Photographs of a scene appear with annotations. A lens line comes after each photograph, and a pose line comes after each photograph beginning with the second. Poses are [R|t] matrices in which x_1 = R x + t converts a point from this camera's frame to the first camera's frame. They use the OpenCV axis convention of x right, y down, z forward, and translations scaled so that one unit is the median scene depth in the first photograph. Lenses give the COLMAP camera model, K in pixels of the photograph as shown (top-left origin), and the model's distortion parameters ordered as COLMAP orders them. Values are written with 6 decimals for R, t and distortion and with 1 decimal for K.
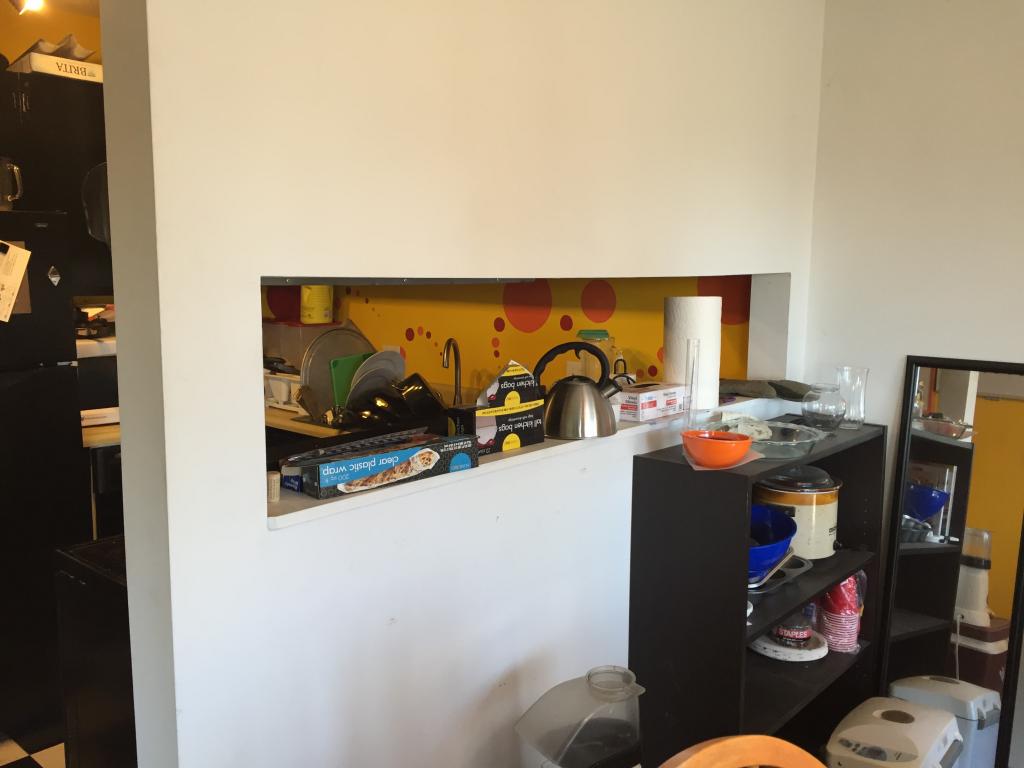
lens RADIAL K [[875.4, 0, 517.6], [0, 875.4, 383.2], [0, 0, 1]] dist [0.085578, -0.110067]
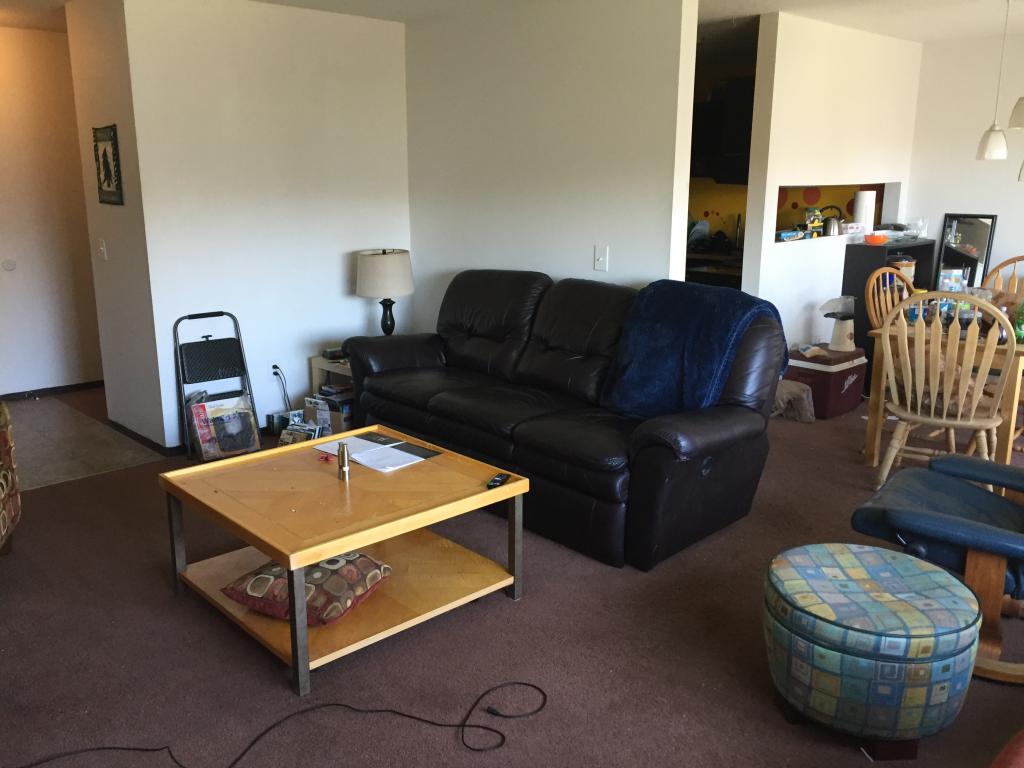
lens RADIAL K [[875.4, 0, 517.6], [0, 875.4, 383.2], [0, 0, 1]] dist [0.085578, -0.110067]
pose [[0.996650, 0.011421, -0.080986, -0.691266], [-0.003267, 0.994971, 0.100111, 0.238097], [0.081722, -0.099511, 0.991675, -2.017023]]
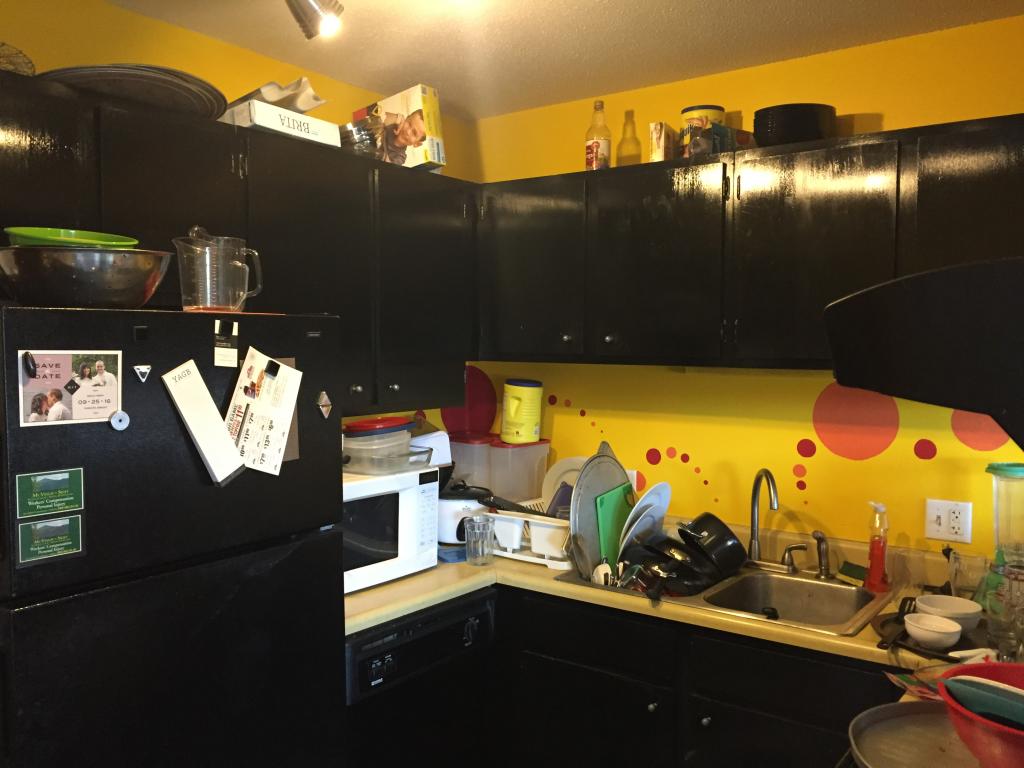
lens RADIAL K [[875.4, 0, 517.6], [0, 875.4, 383.2], [0, 0, 1]] dist [0.085578, -0.110067]
pose [[0.995294, -0.007123, 0.096640, -0.563032], [0.015398, 0.996249, -0.085152, -0.097674], [-0.095671, 0.086239, 0.991670, 0.373119]]
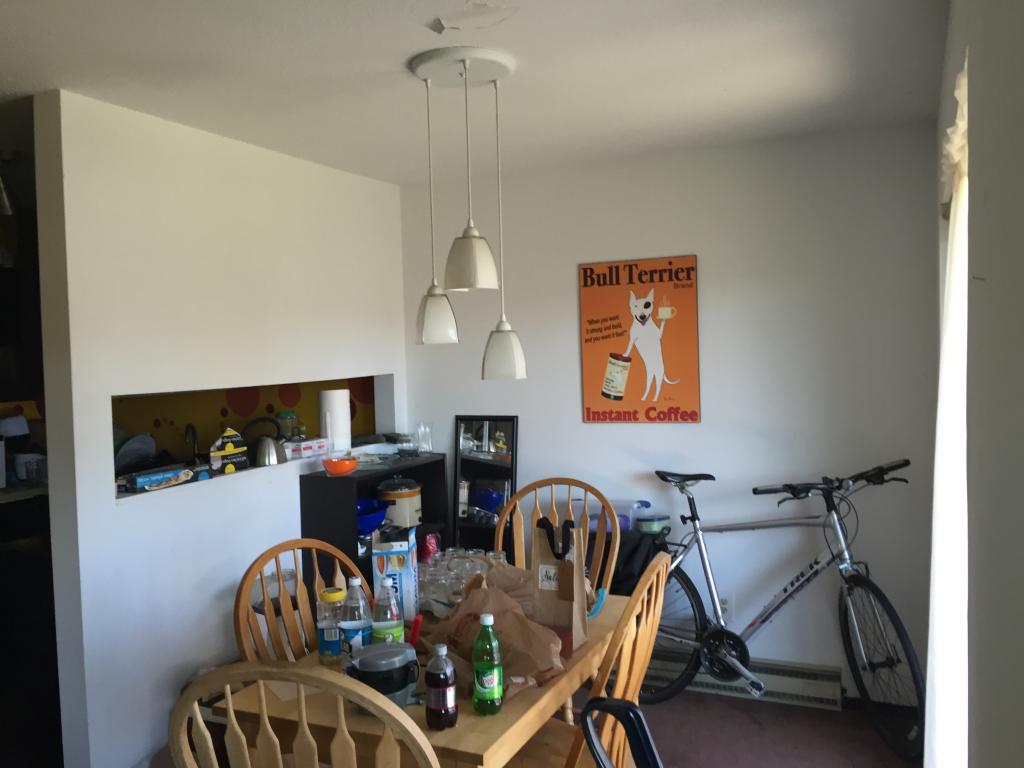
lens RADIAL K [[875.4, 0, 517.6], [0, 875.4, 383.2], [0, 0, 1]] dist [0.085578, -0.110067]
pose [[0.955910, -0.048592, 0.289610, 0.037048], [0.075718, 0.993652, -0.083200, 0.072512], [-0.283729, 0.101461, 0.953522, -0.903015]]
